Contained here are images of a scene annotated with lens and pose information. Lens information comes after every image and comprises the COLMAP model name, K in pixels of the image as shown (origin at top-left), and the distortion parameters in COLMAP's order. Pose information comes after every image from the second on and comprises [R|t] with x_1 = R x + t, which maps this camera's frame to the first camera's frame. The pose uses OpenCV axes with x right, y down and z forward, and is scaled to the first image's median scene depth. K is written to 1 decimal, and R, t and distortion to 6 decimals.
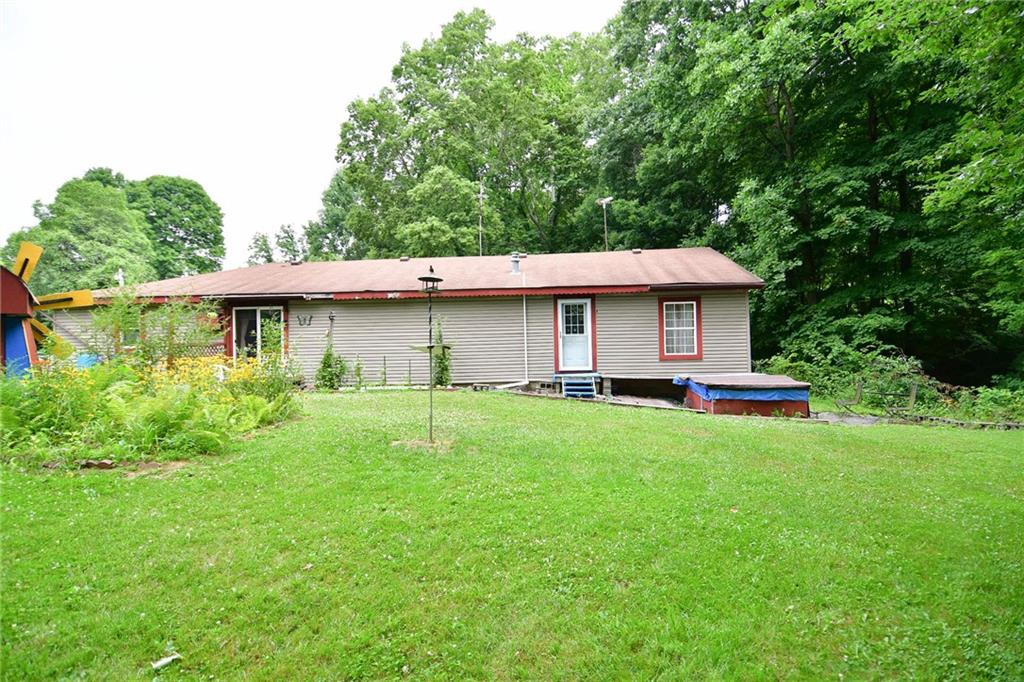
lens RADIAL K [[533.5, 0, 507.1], [0, 533.5, 342.2], [0, 0, 1]] dist [0.029993, -0.038185]
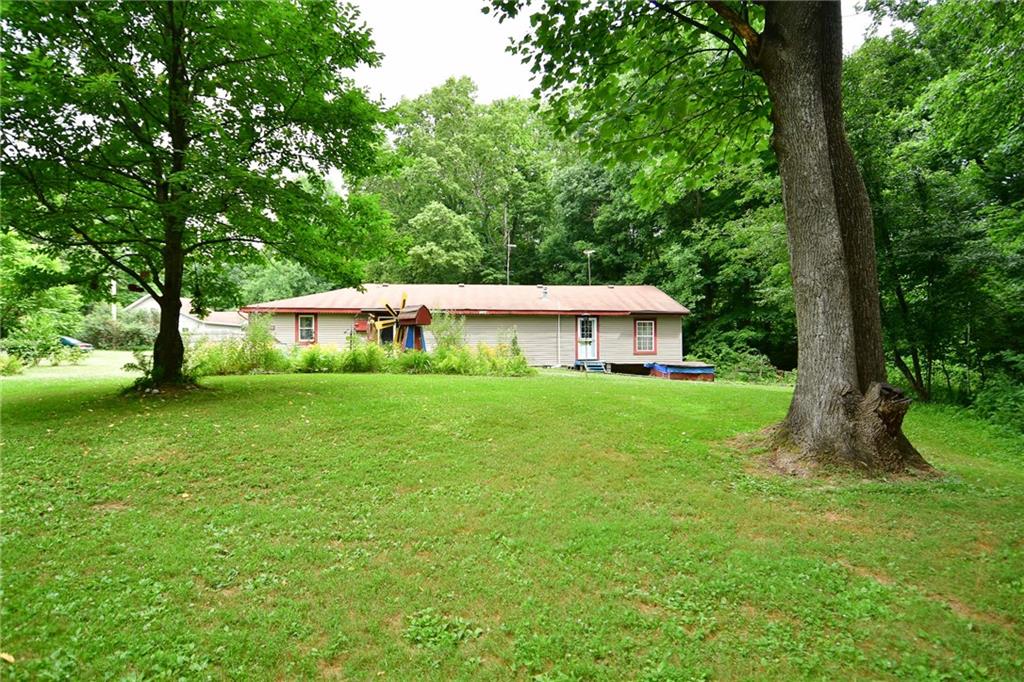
lens RADIAL K [[533.5, 0, 512.6], [0, 533.5, 341.5], [0, 0, 1]] dist [0.029993, -0.038185]
pose [[0.983187, 0.019869, 0.181520, -0.306902], [-0.018400, 0.999783, -0.009774, 0.012162], [-0.181675, 0.006270, 0.983339, -0.472133]]
